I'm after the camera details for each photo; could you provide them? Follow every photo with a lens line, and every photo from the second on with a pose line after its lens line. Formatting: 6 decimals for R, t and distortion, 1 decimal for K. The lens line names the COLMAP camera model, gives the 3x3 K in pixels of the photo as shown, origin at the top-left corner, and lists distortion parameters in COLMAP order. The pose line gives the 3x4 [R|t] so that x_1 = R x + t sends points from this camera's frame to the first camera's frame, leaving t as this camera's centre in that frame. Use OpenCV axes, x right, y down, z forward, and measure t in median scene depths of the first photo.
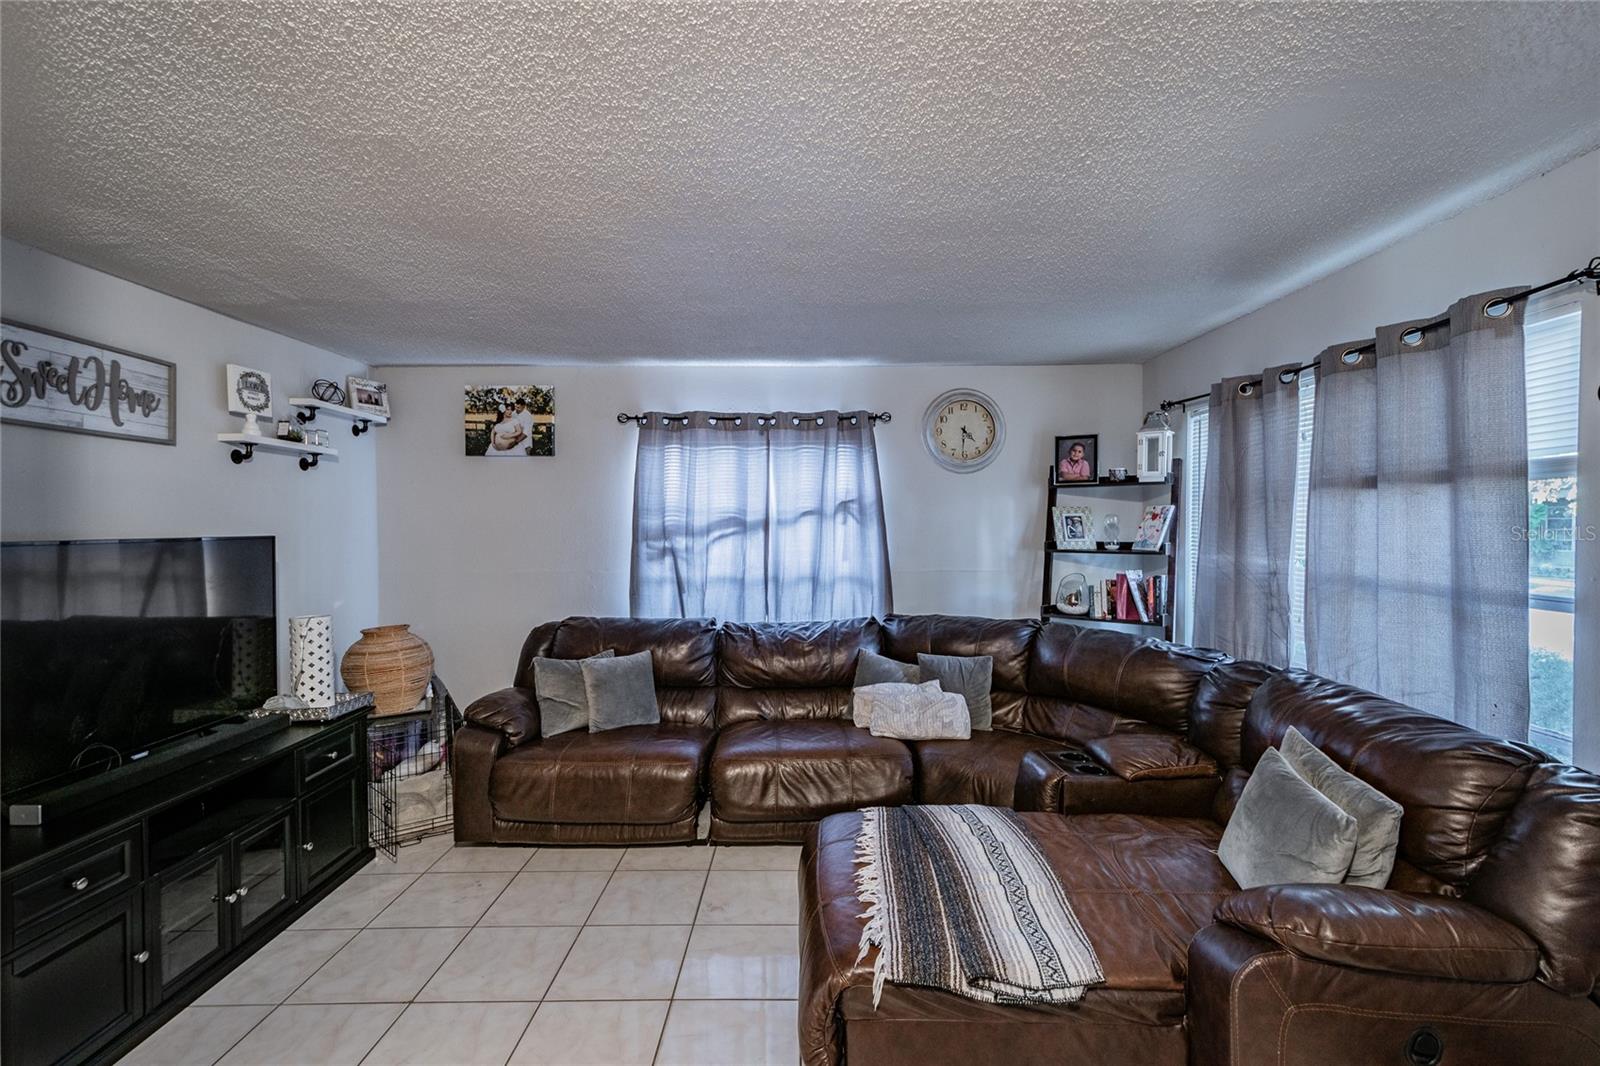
lens RADIAL K [[692.1, 0, 800.0], [0, 692.1, 533.0], [0, 0, 1]] dist [0.002935, 0.000189]
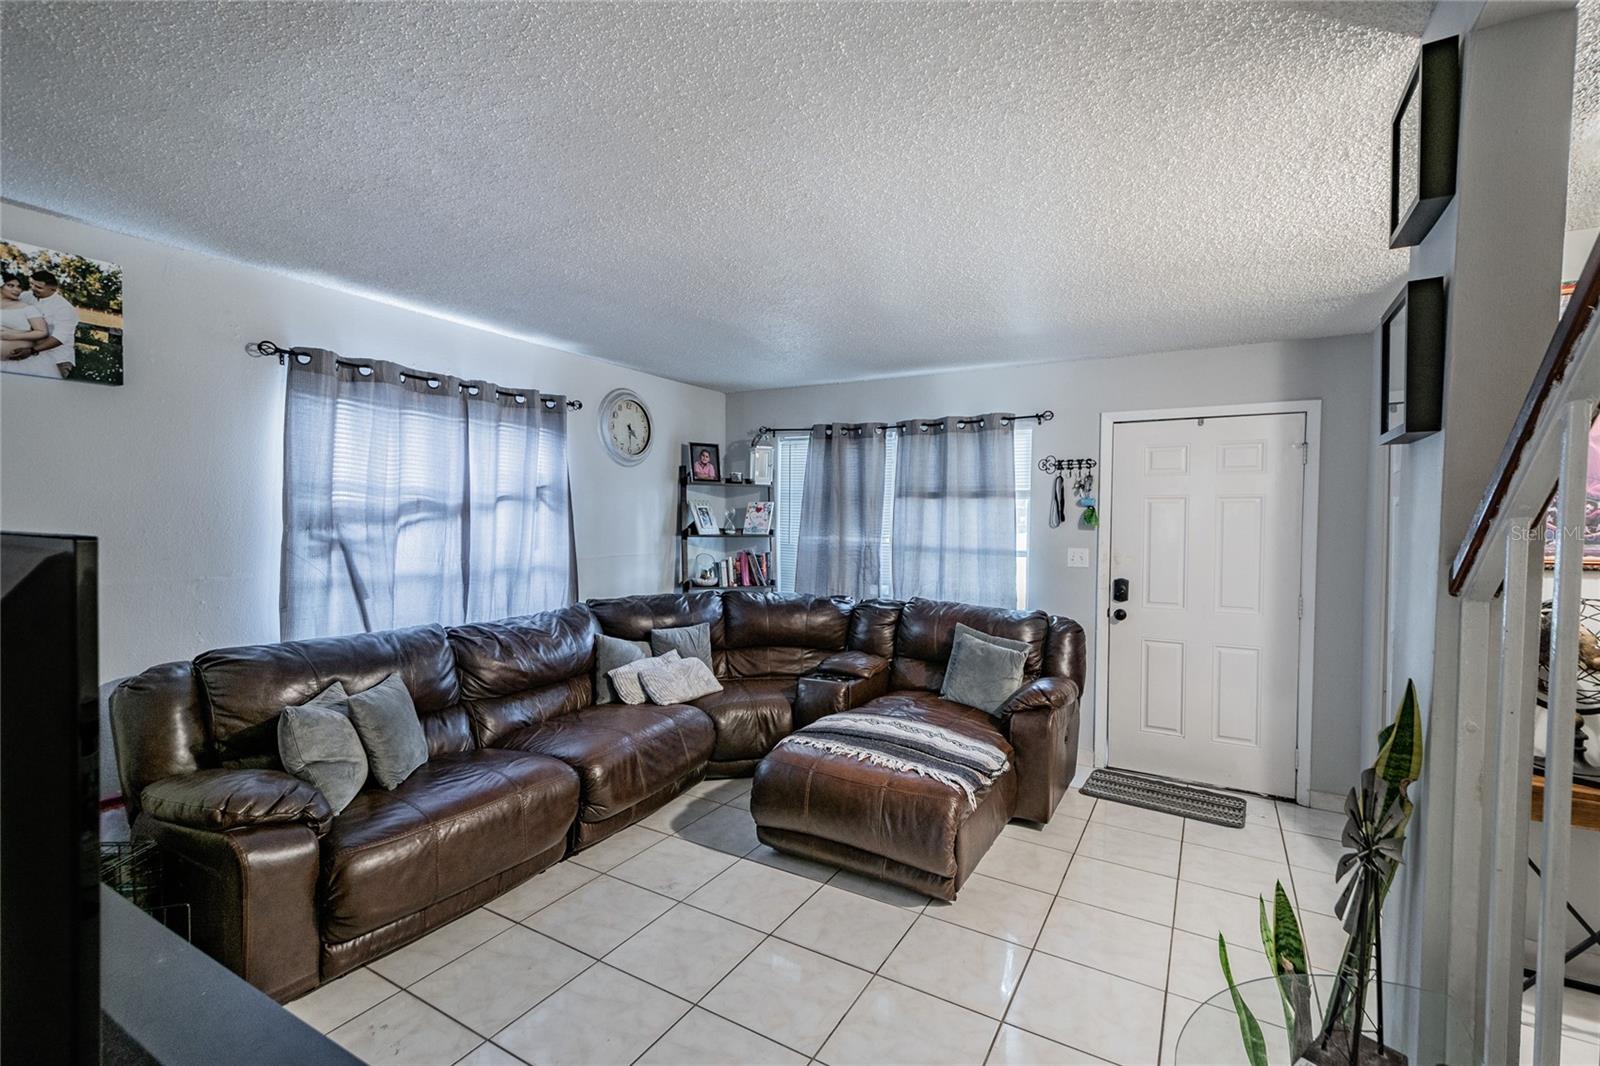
lens RADIAL K [[705.5, 0, 800.0], [0, 705.5, 533.0], [0, 0, 1]] dist [0.001770, -0.000042]
pose [[0.502033, -0.009556, 0.864796, -0.599766], [-0.004349, 0.999898, 0.013573, 0.002631], [-0.864838, -0.010575, 0.501940, 0.203365]]
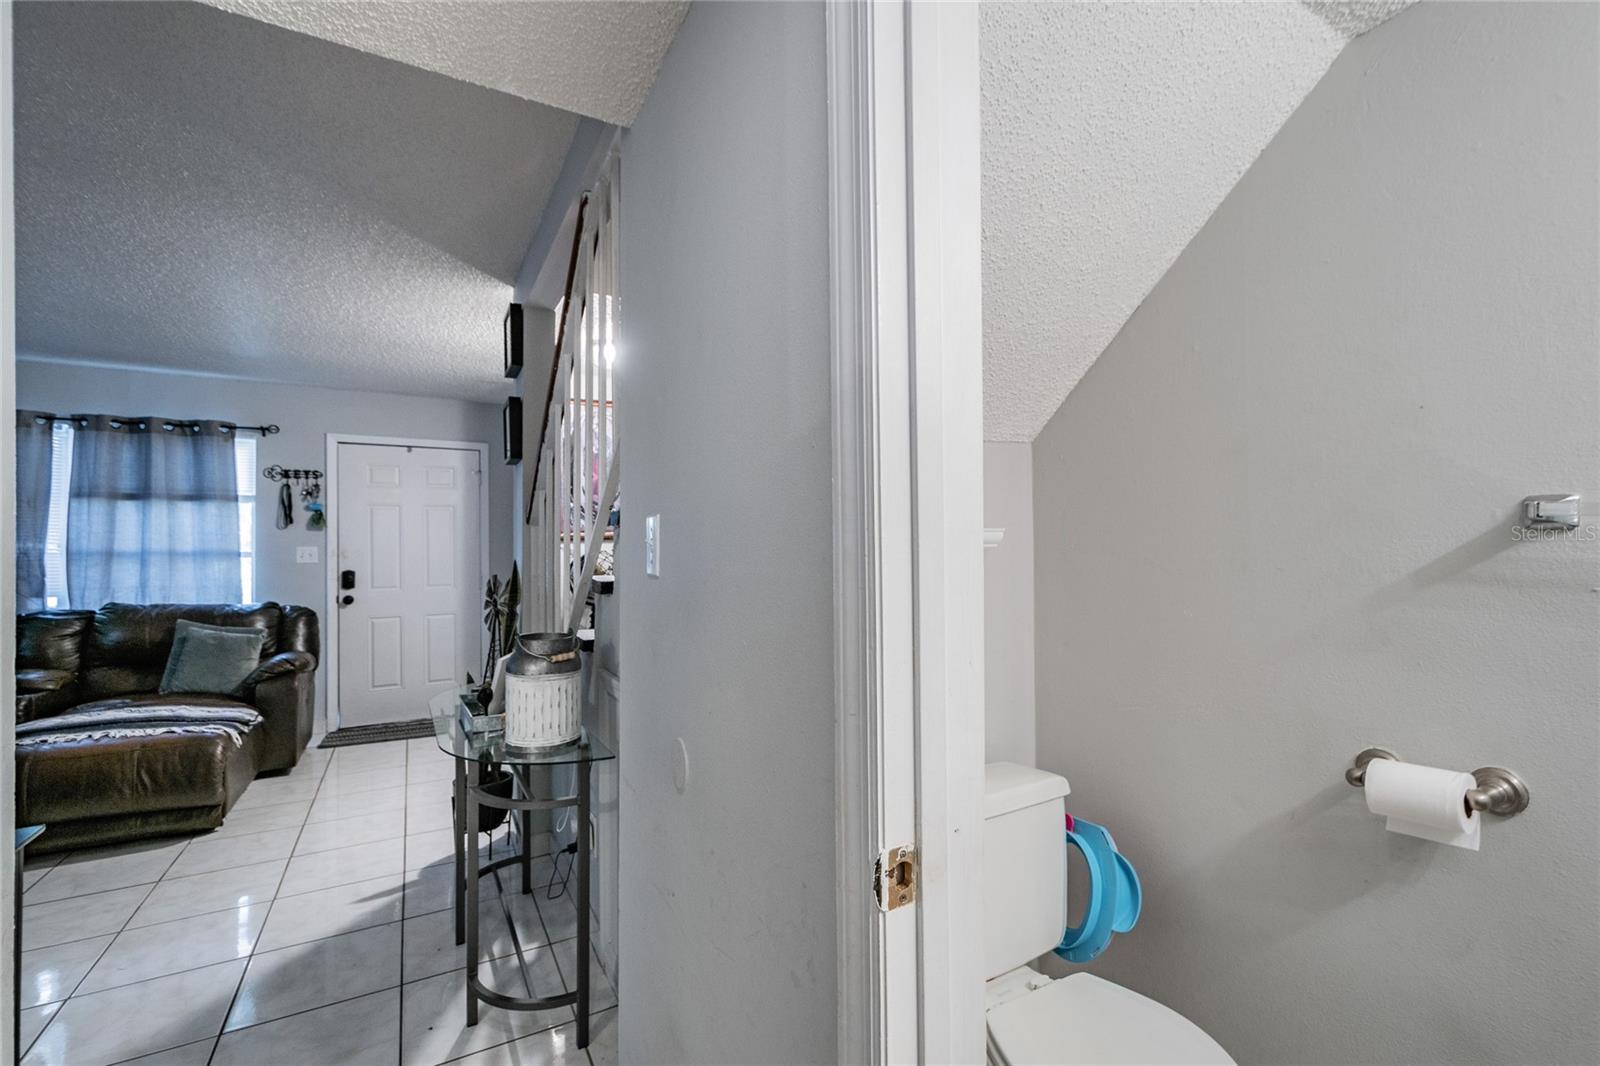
lens RADIAL K [[697.0, 0, 806.9], [0, 697.0, 542.0], [0, 0, 1]] dist [0.004000, 0.000373]
pose [[-0.498855, 0.019318, 0.866470, -0.955219], [0.022684, 0.999700, -0.009229, 0.059187], [-0.866389, 0.015051, -0.499143, 0.225335]]
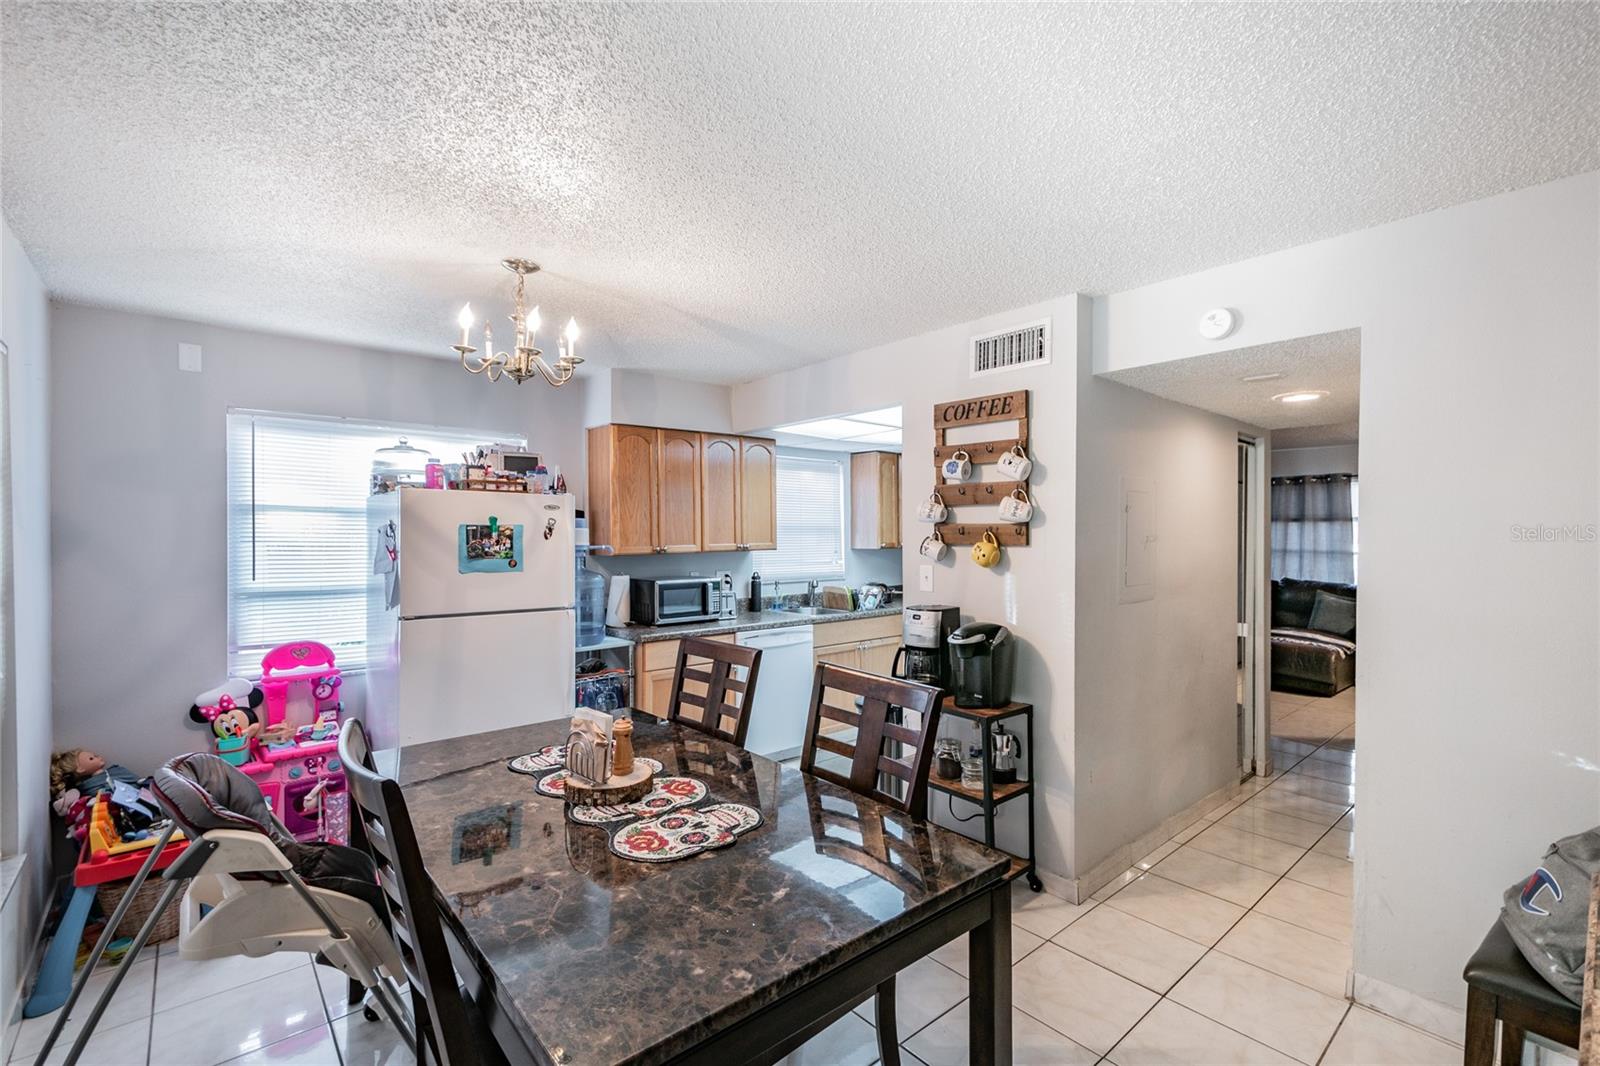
lens RADIAL K [[706.1, 0, 800.0], [0, 706.1, 533.0], [0, 0, 1]] dist [0.000758, 0.000075]
pose [[0.755359, 0.004202, 0.655298, -1.834424], [0.000608, 0.999975, -0.007113, 0.005934], [-0.655311, 0.005771, 0.755337, 0.006101]]
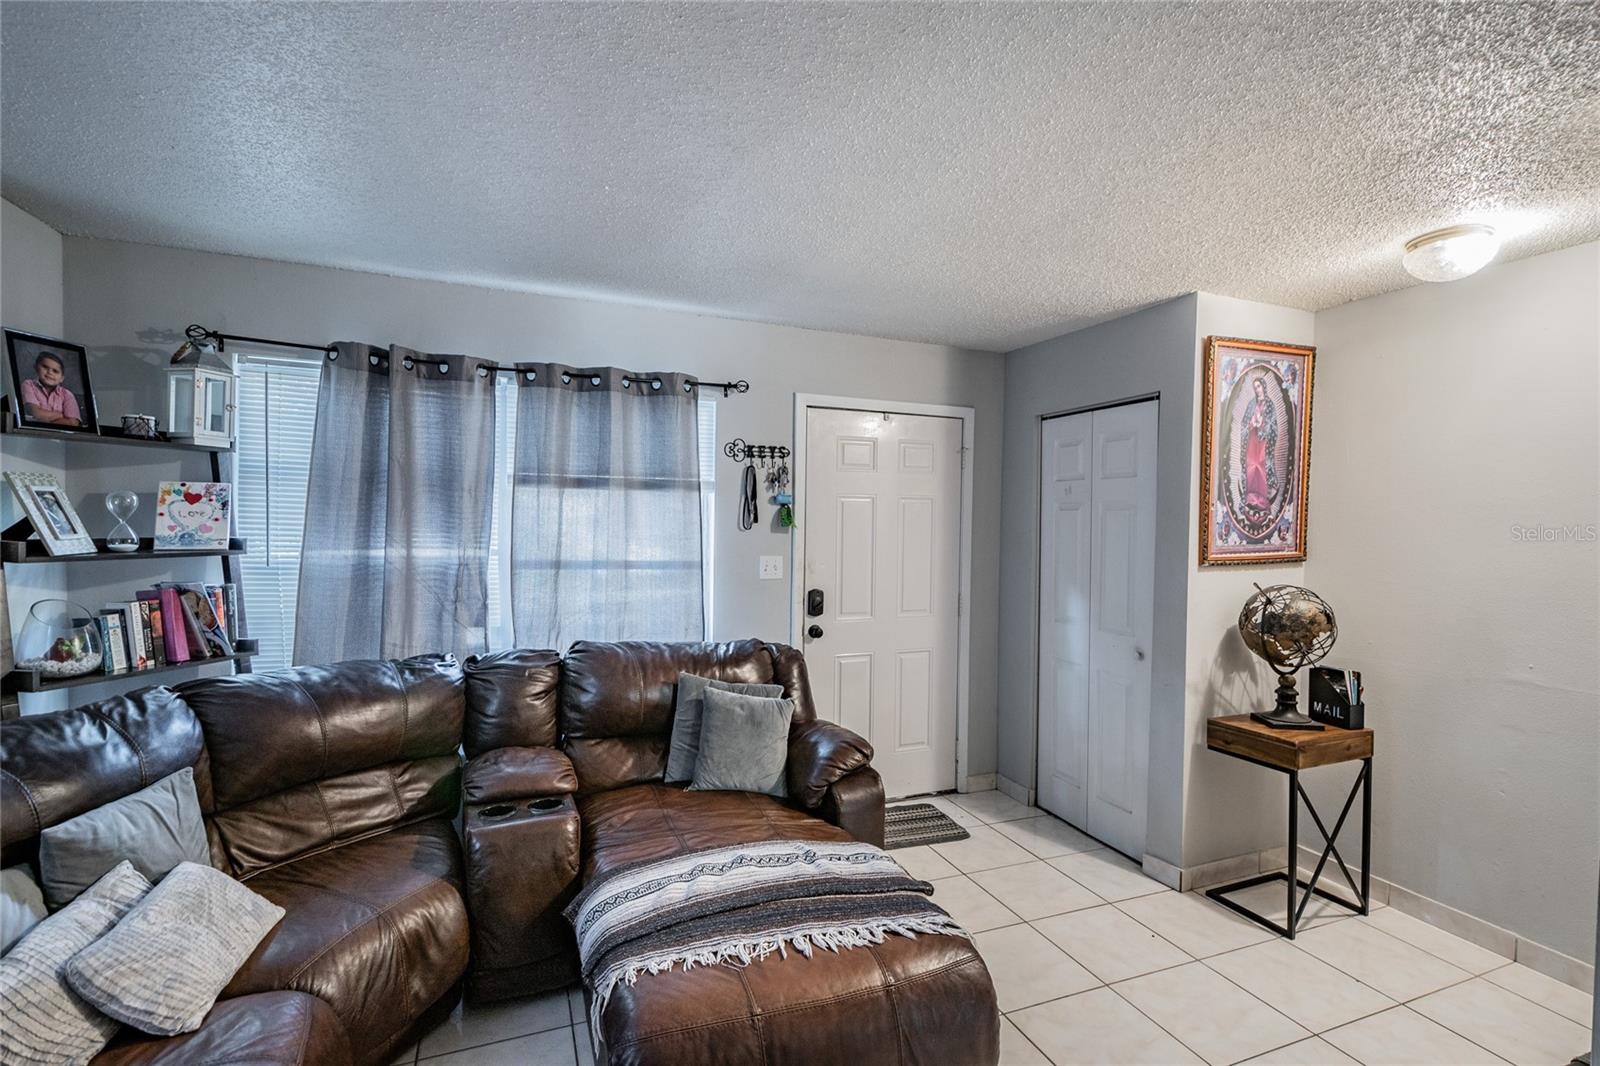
lens RADIAL K [[750.5, 0, 812.5], [0, 750.5, 537.2], [0, 0, 1]] dist [0.018998, -0.012438]
pose [[-0.386963, -0.024482, 0.921770, -0.347762], [-0.005178, 0.999689, 0.024378, -0.006641], [-0.922081, 0.004660, -0.386969, 0.666186]]
